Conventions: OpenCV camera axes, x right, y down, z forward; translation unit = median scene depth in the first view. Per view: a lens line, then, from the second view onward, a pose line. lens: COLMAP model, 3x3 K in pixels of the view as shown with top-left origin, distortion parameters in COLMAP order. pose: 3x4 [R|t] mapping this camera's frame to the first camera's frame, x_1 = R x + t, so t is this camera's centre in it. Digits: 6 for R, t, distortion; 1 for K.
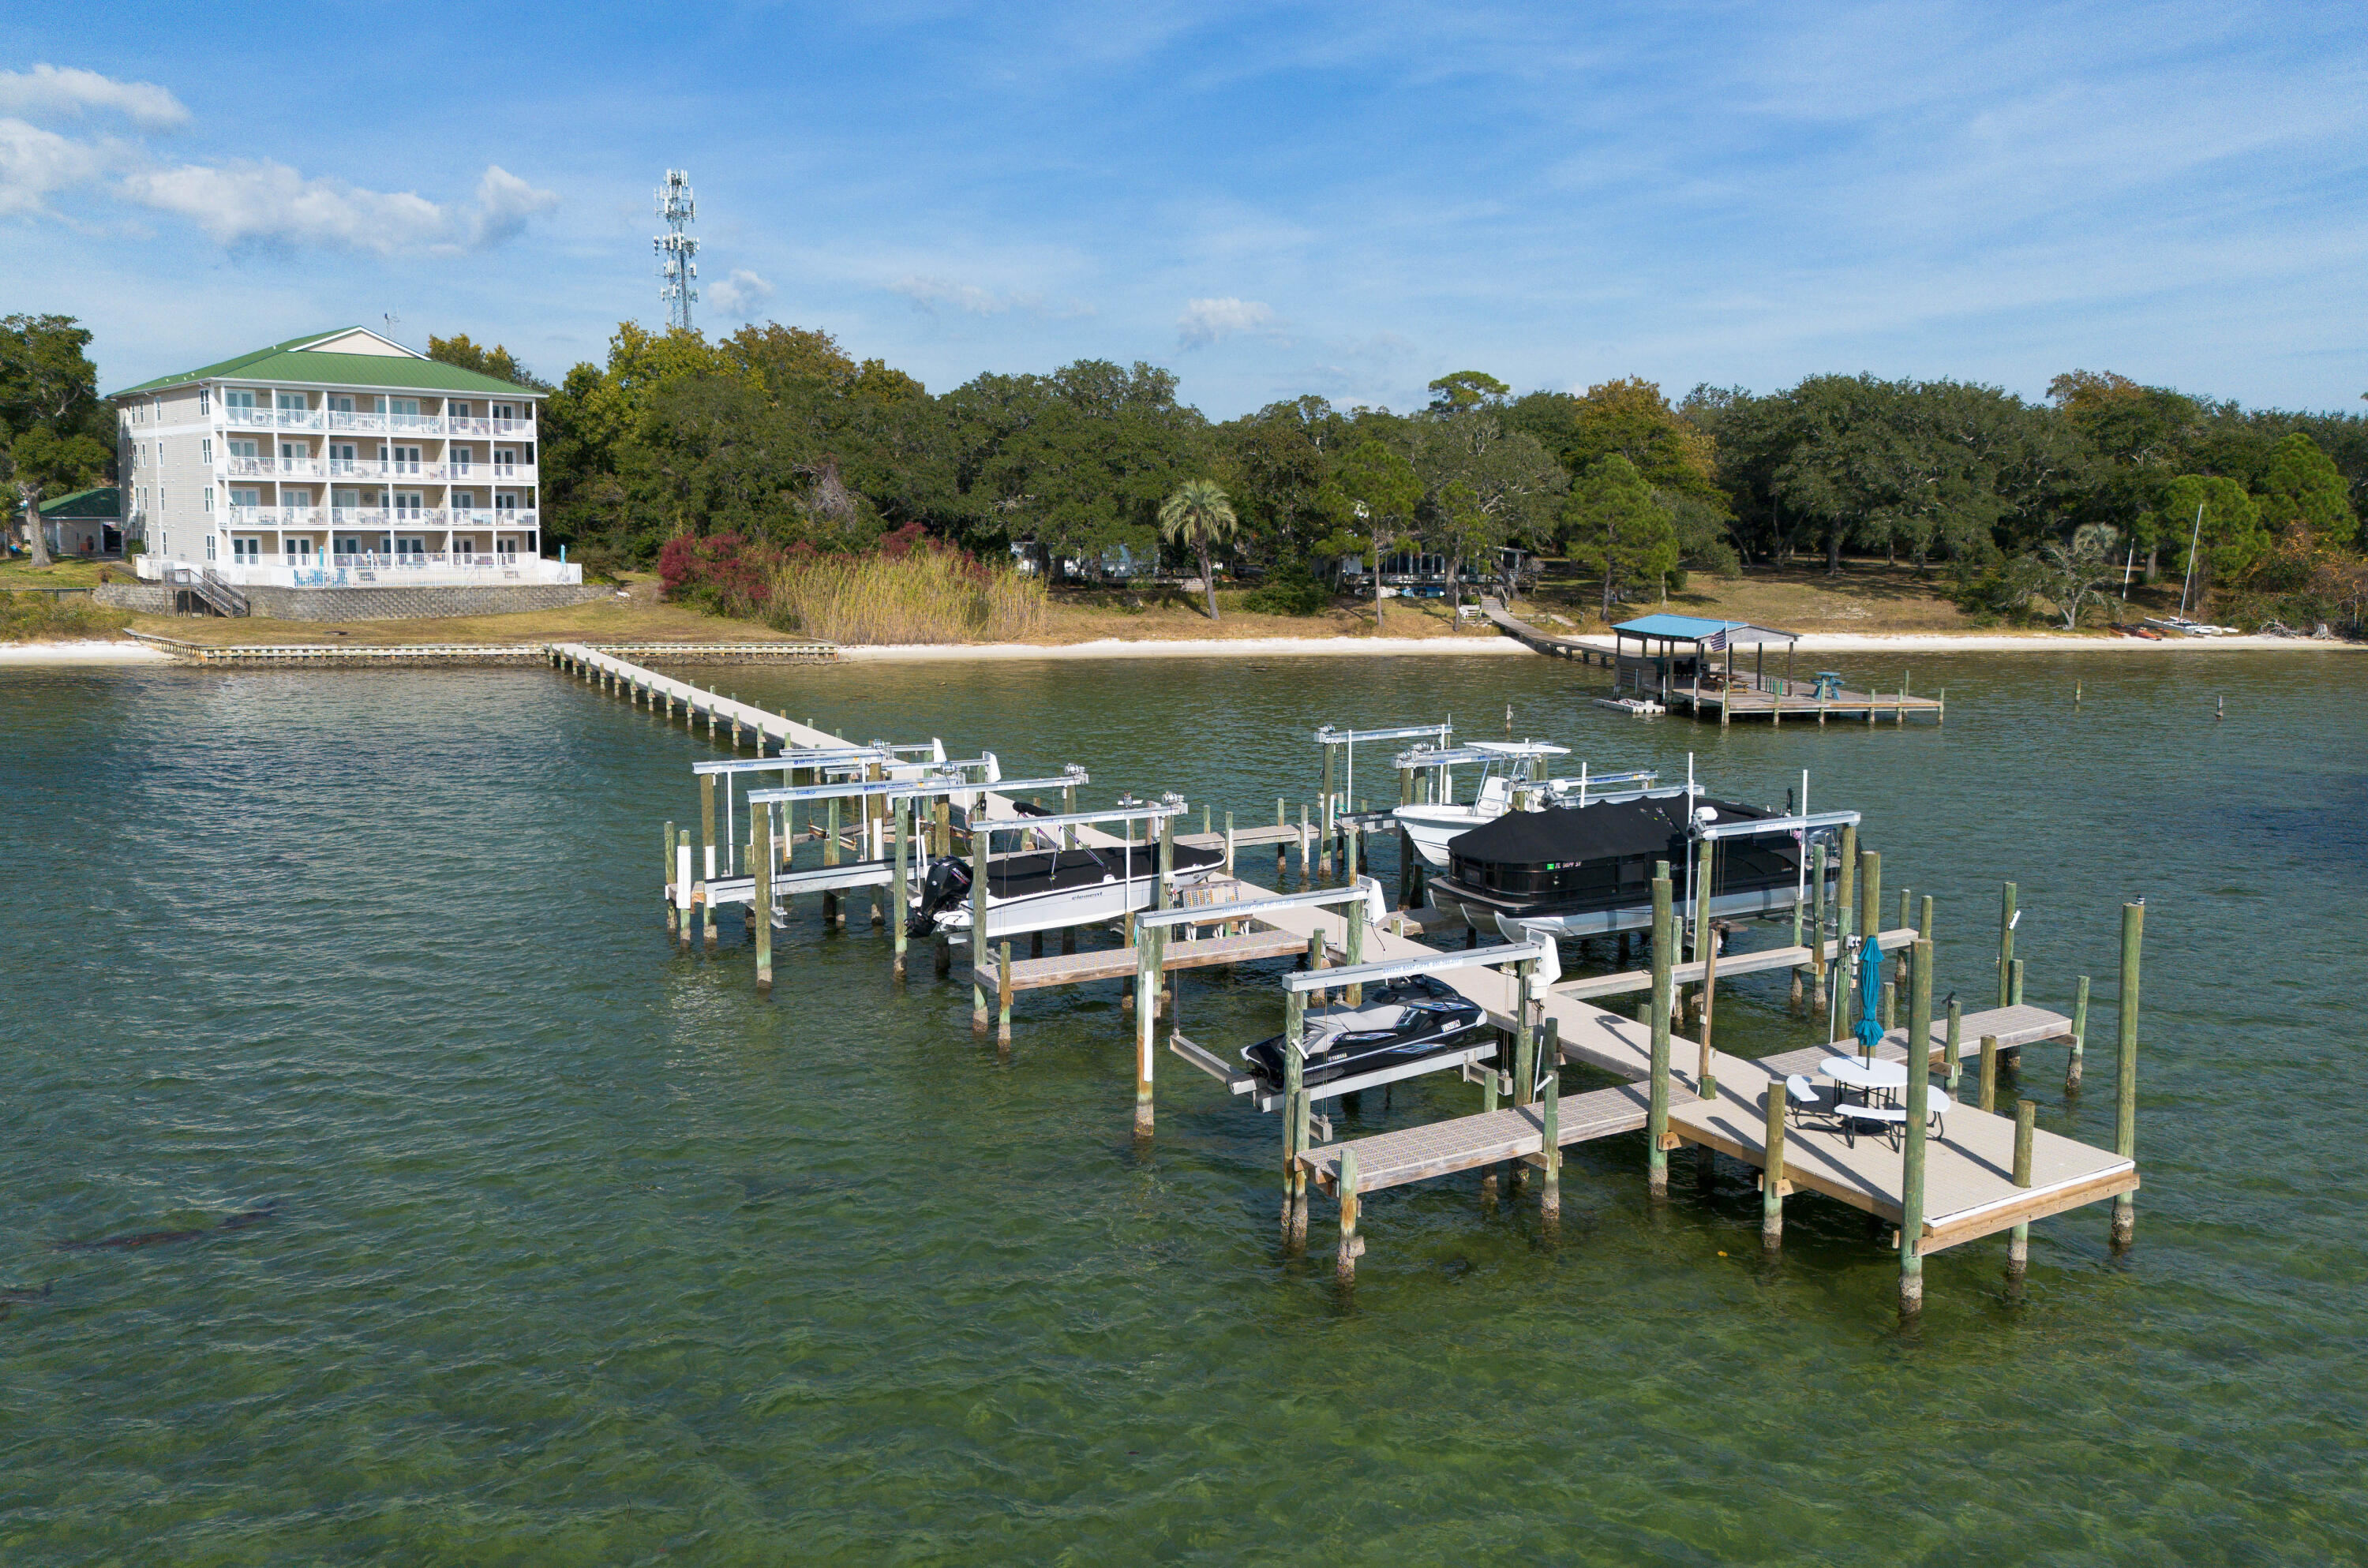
lens RADIAL K [[1792.4, 0, 1213.4], [0, 1792.4, 712.5], [0, 0, 1]] dist [0.027934, 0.000130]
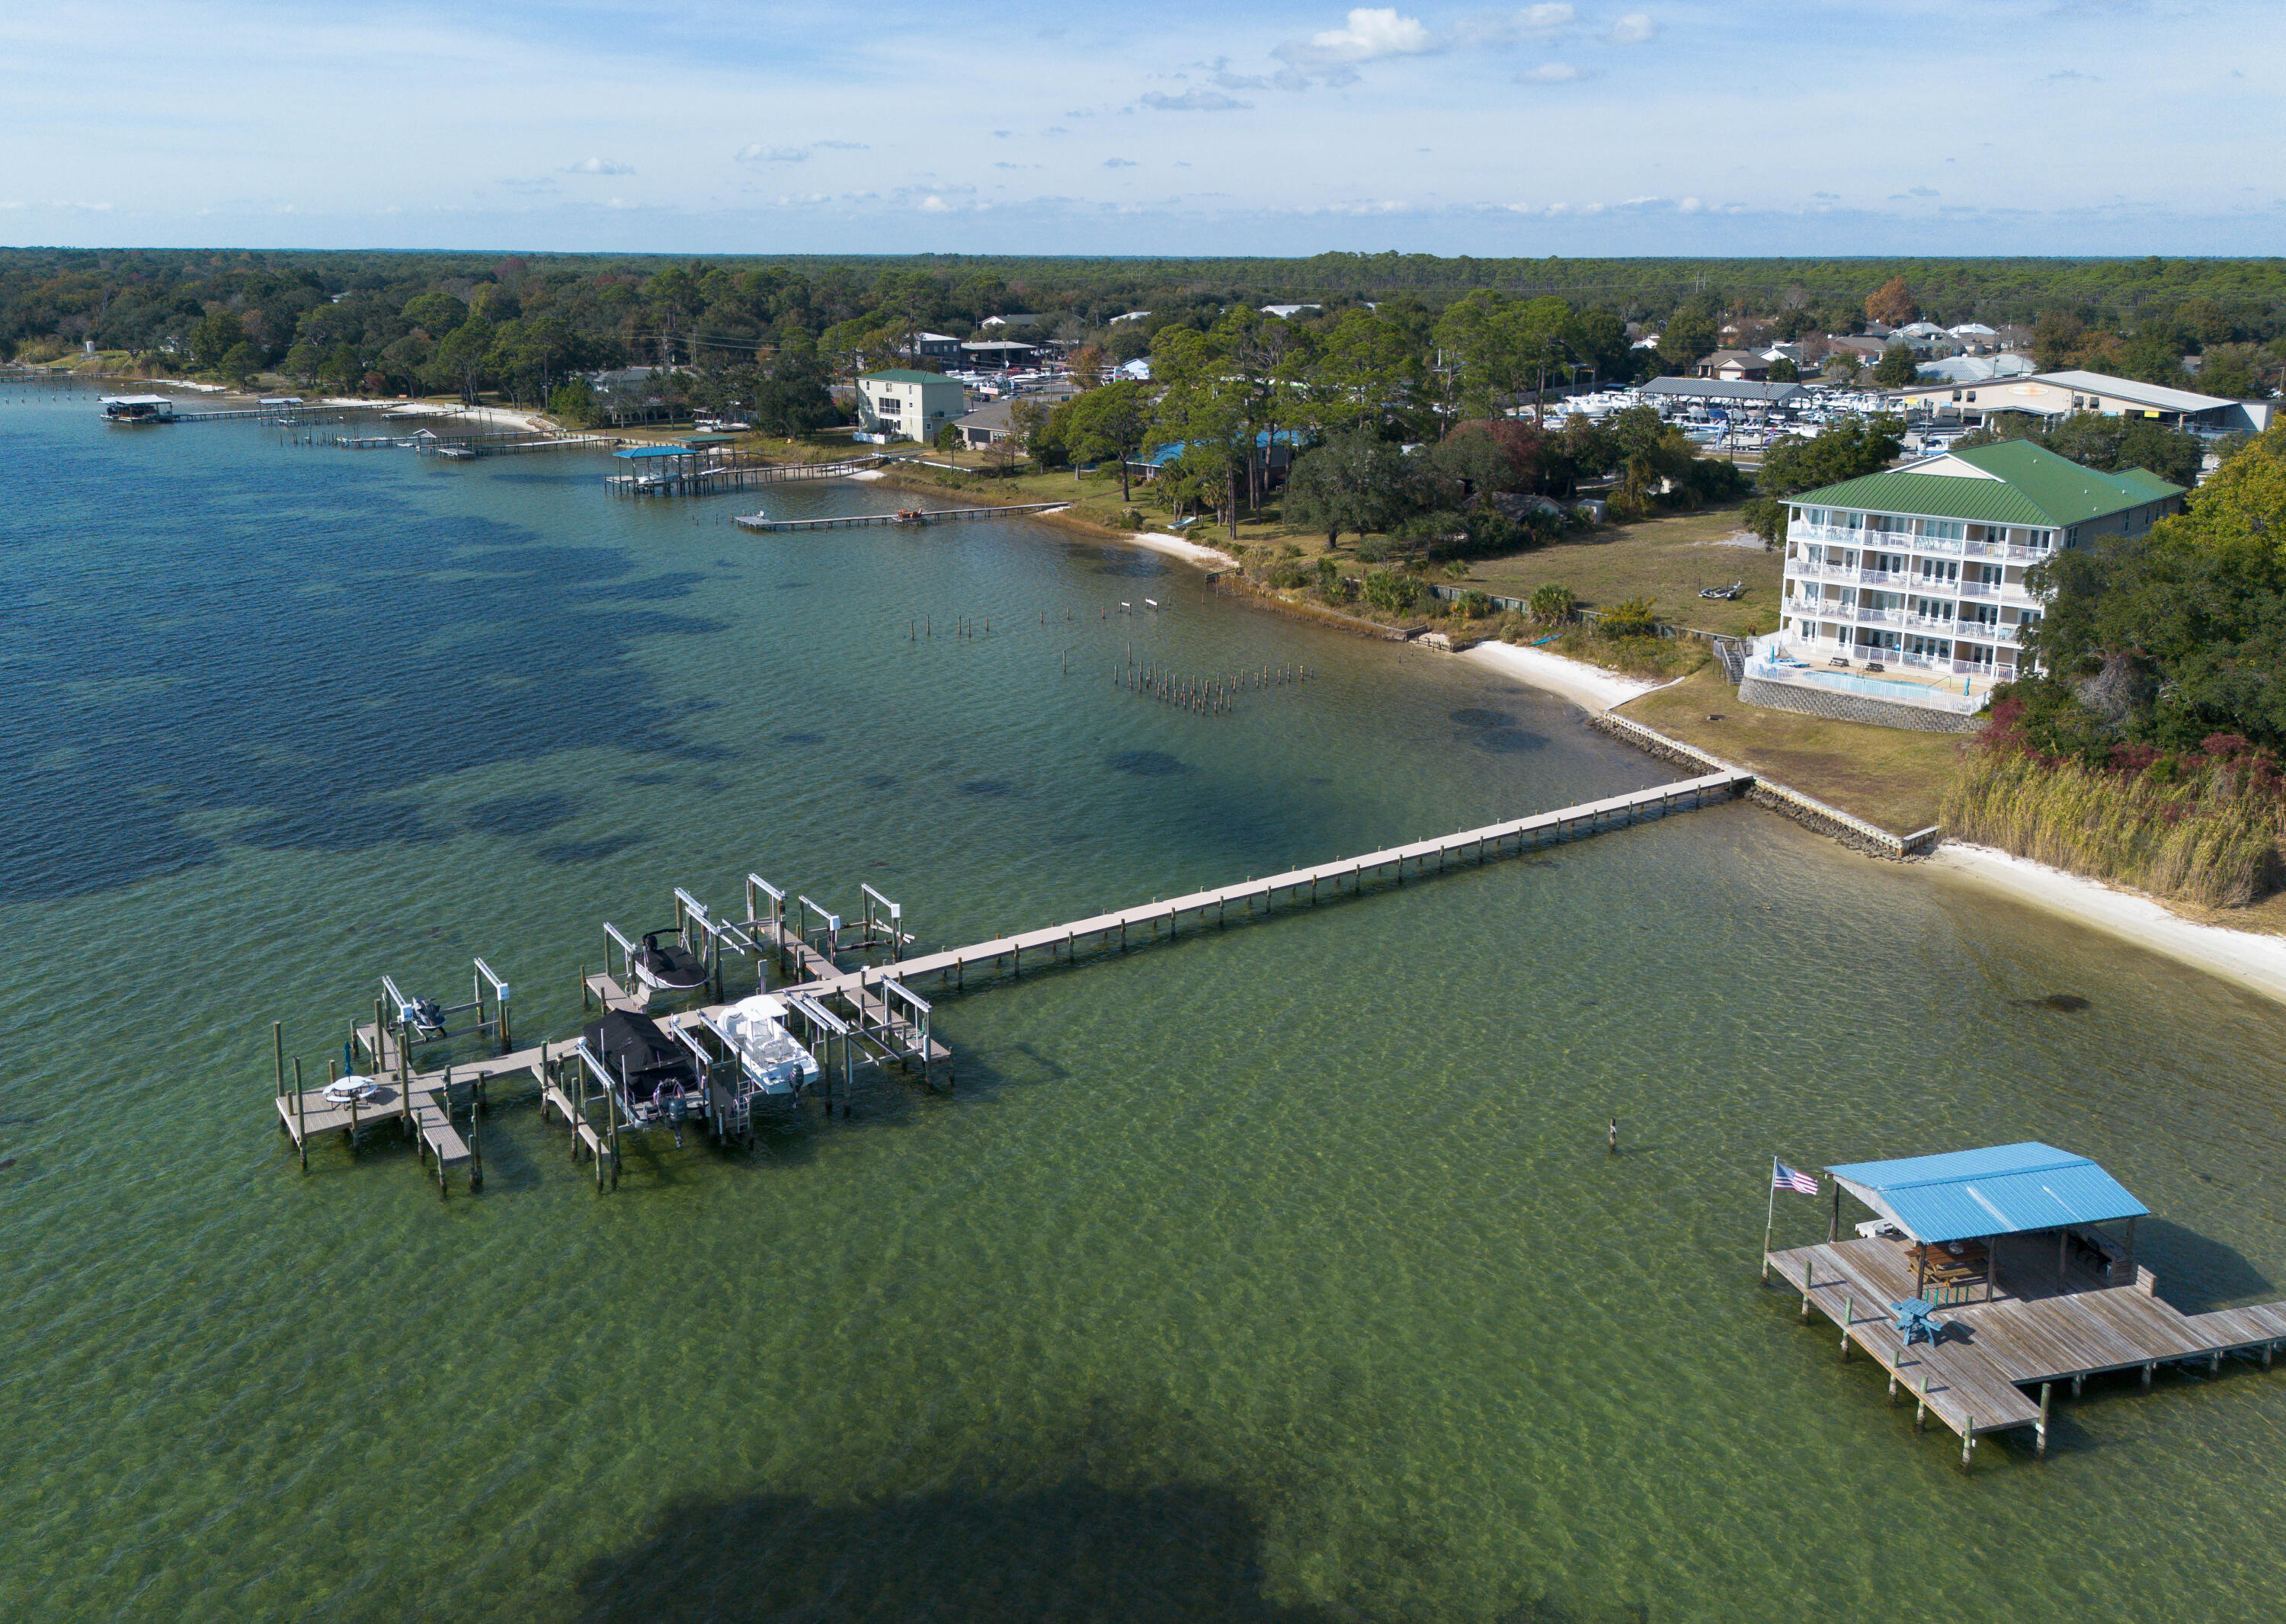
lens RADIAL K [[1758.1, 0, 1082.7], [0, 1758.1, 681.8], [0, 0, 1]] dist [0.043517, -0.018543]
pose [[0.040949, 0.218123, -0.975062, 0.642262], [-0.111214, 0.970811, 0.212502, -0.250715], [0.992953, 0.099739, 0.064012, 0.389295]]
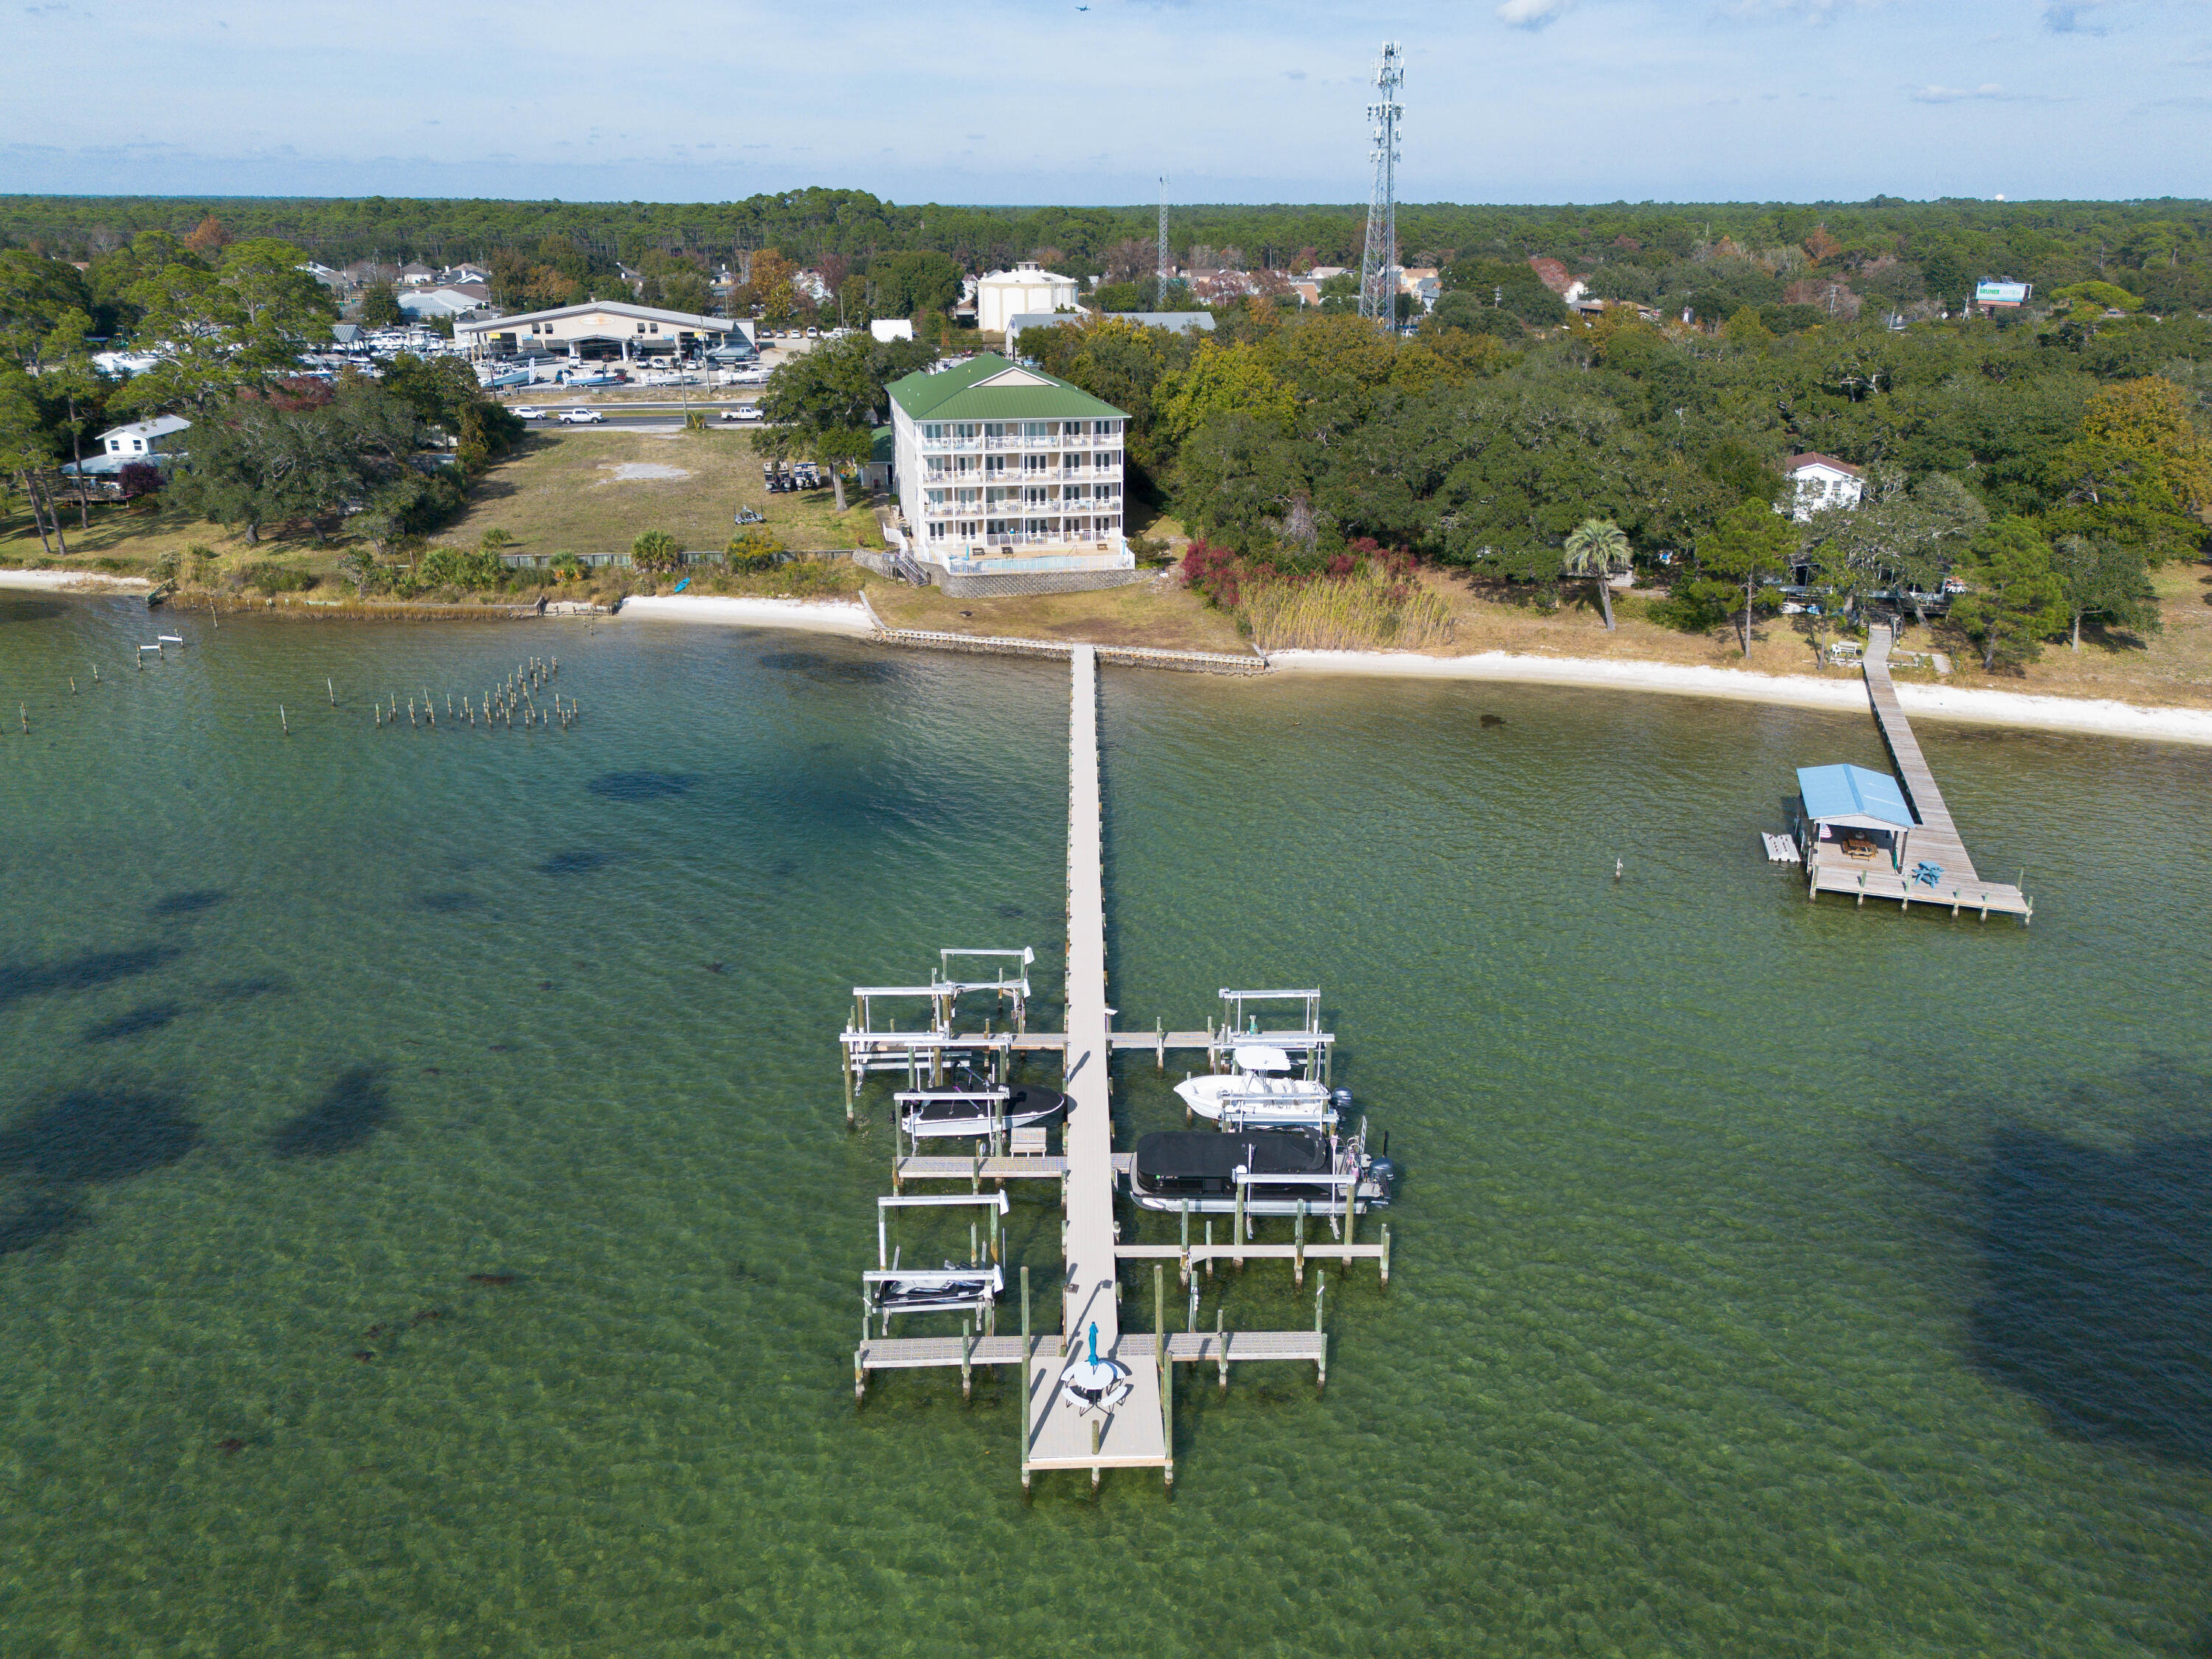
lens RADIAL K [[1629.4, 0, 1104.8], [0, 1629.4, 774.7], [0, 0, 1]] dist [0.061089, -0.058542]
pose [[0.870505, 0.151365, -0.468305, 0.242060], [-0.046241, 0.972476, 0.228369, -0.198525], [0.489983, -0.177141, 0.853544, -0.121991]]
